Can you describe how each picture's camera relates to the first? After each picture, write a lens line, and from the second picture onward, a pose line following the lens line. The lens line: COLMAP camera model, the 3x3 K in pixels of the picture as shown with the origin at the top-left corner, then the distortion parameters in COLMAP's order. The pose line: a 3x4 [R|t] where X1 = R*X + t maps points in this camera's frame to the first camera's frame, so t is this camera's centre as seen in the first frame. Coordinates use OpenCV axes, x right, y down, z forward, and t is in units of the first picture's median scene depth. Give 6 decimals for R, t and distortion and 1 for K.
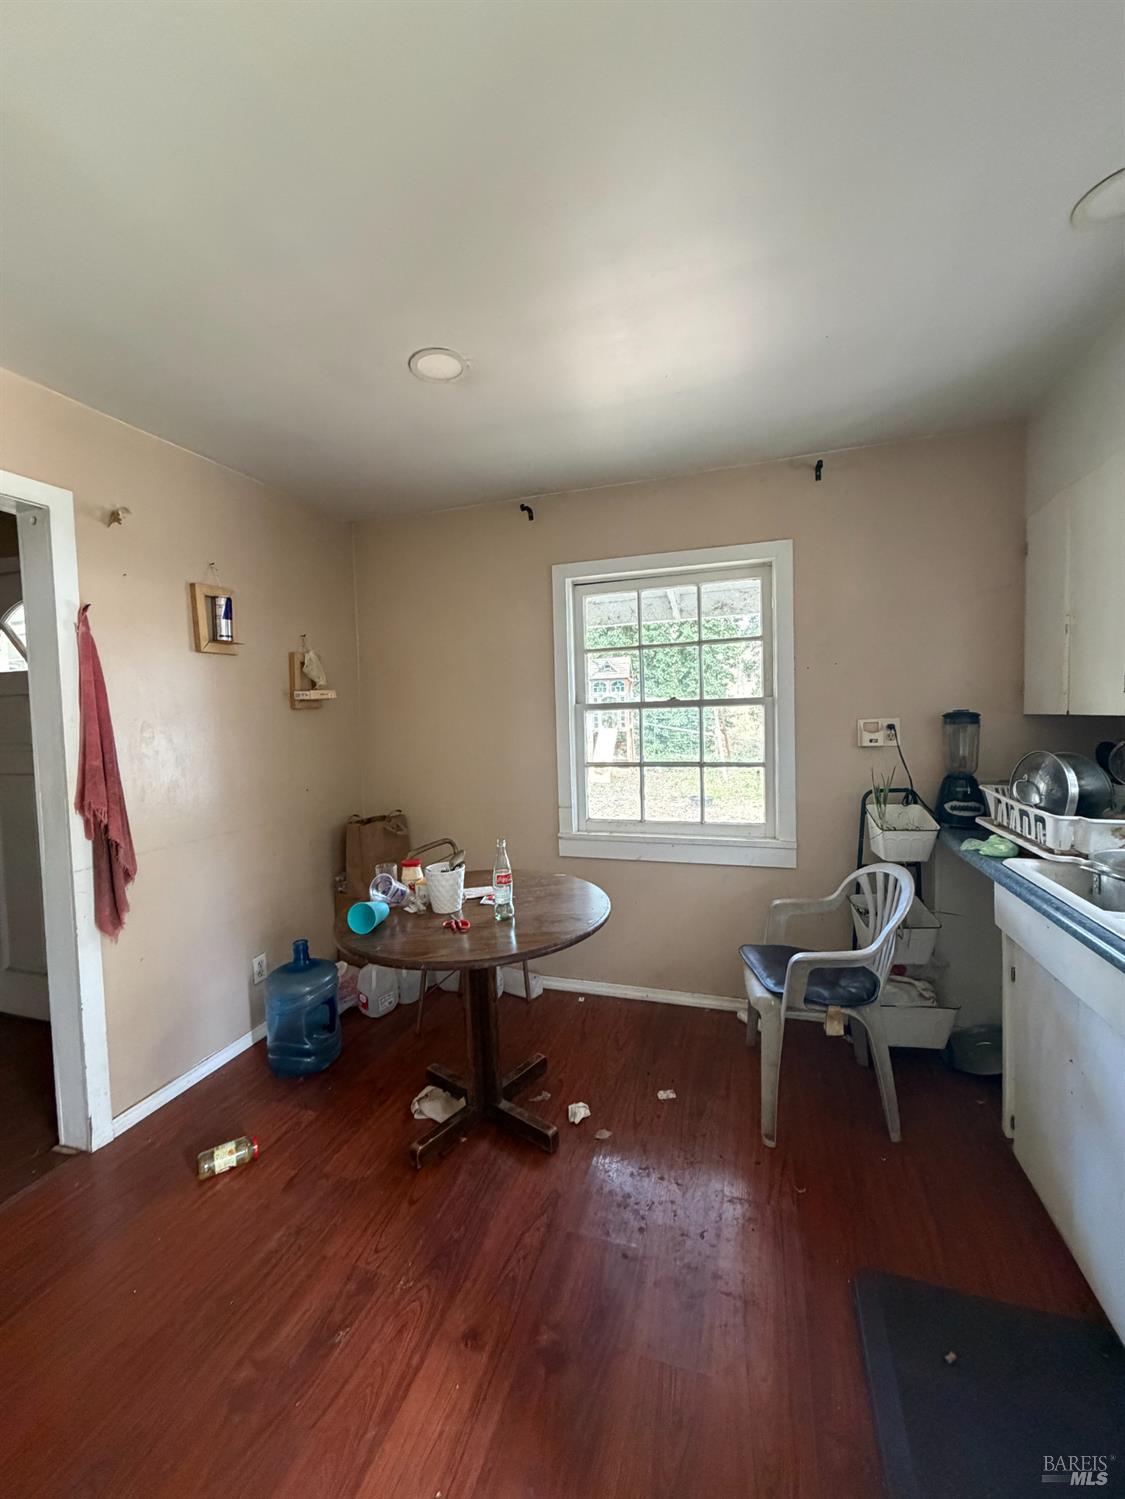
lens RADIAL K [[603.3, 0, 558.8], [0, 603.3, 752.8], [0, 0, 1]] dist [0.003076, -0.000391]
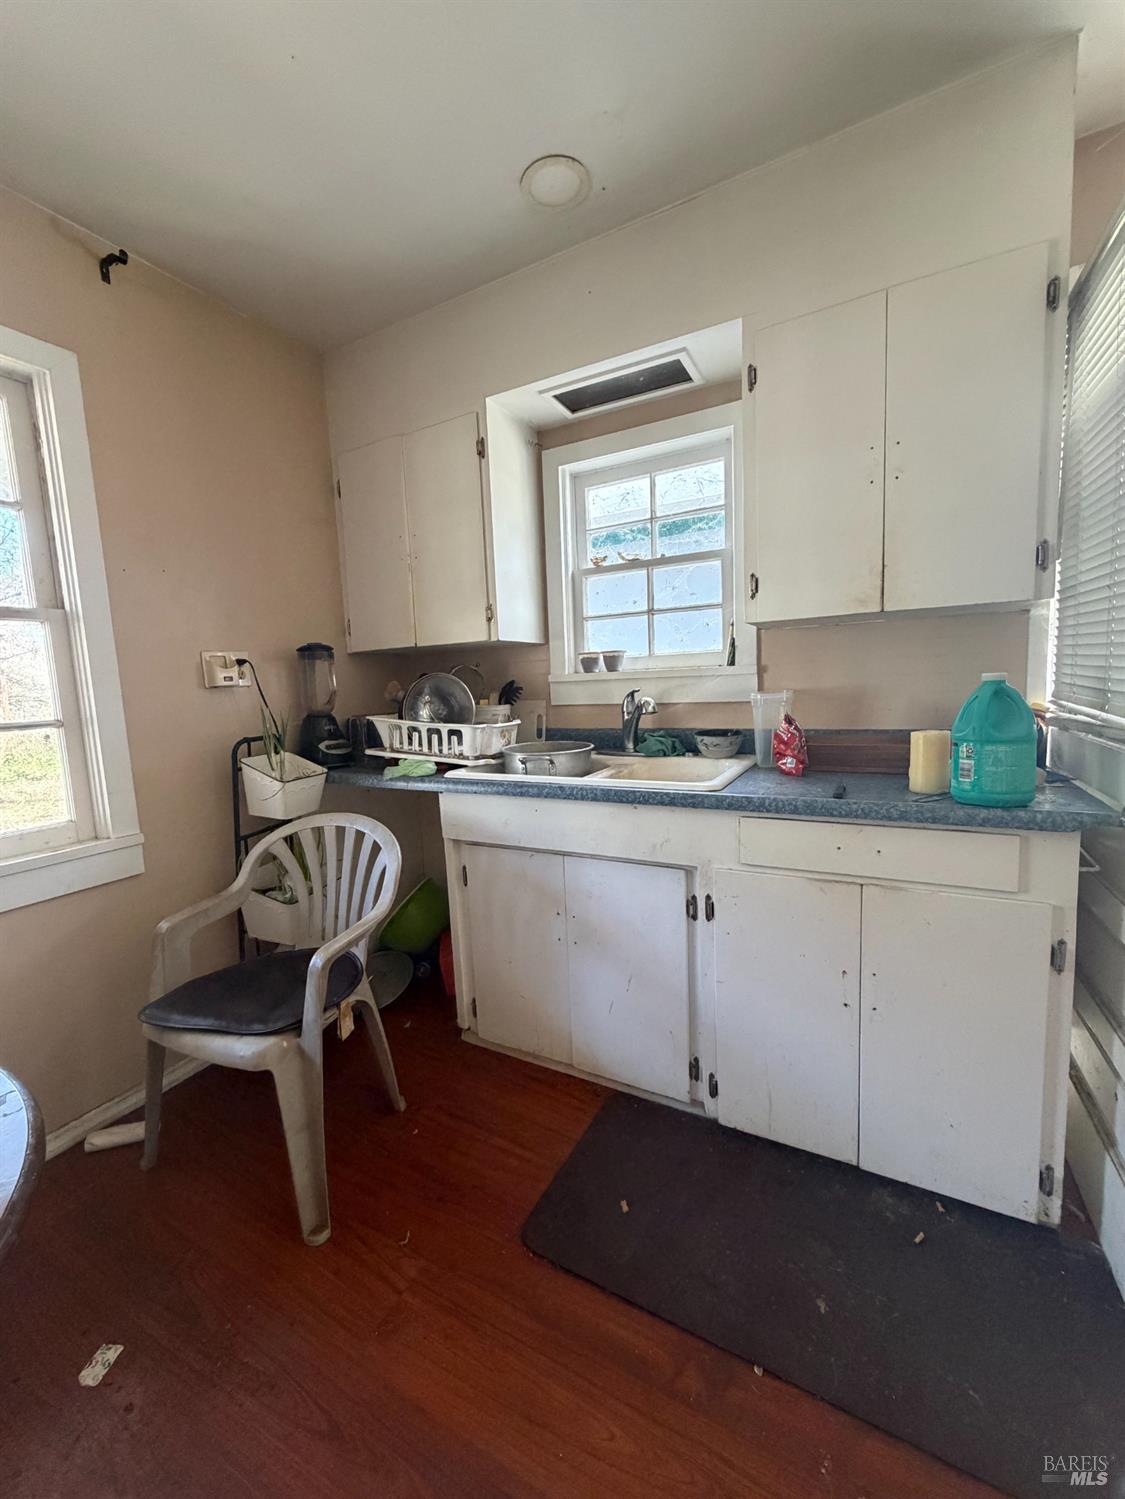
lens RADIAL K [[603.3, 0, 558.4], [0, 603.3, 748.4], [0, 0, 1]] dist [0.003076, -0.000391]
pose [[0.163750, -0.096590, 0.981762, -0.196999], [0.097901, 0.991873, 0.081256, 0.050435], [-0.981632, 0.082809, 0.171875, 0.475193]]
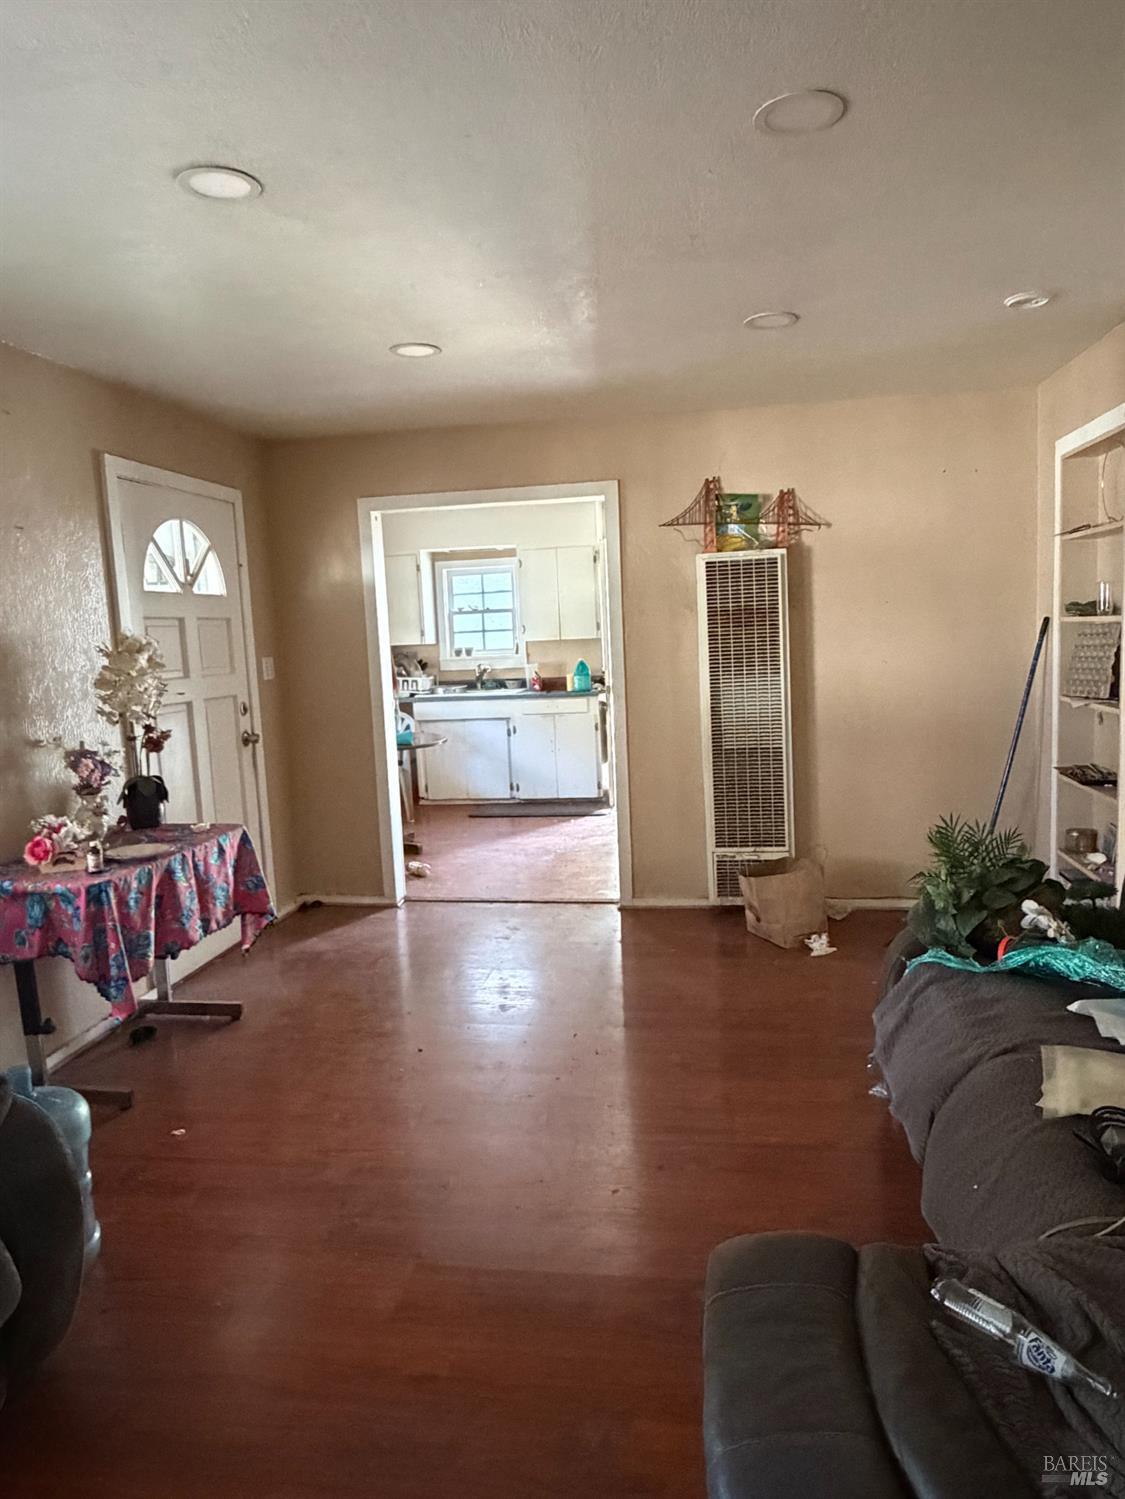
lens RADIAL K [[1009.2, 0, 561.3], [0, 1009.2, 746.7], [0, 0, 1]] dist [0.007442, -0.008096]
pose [[-0.170424, -0.085958, 0.981614, -1.508454], [0.106027, 0.988804, 0.104995, 0.022939], [-0.979650, 0.121971, -0.159403, 0.648043]]
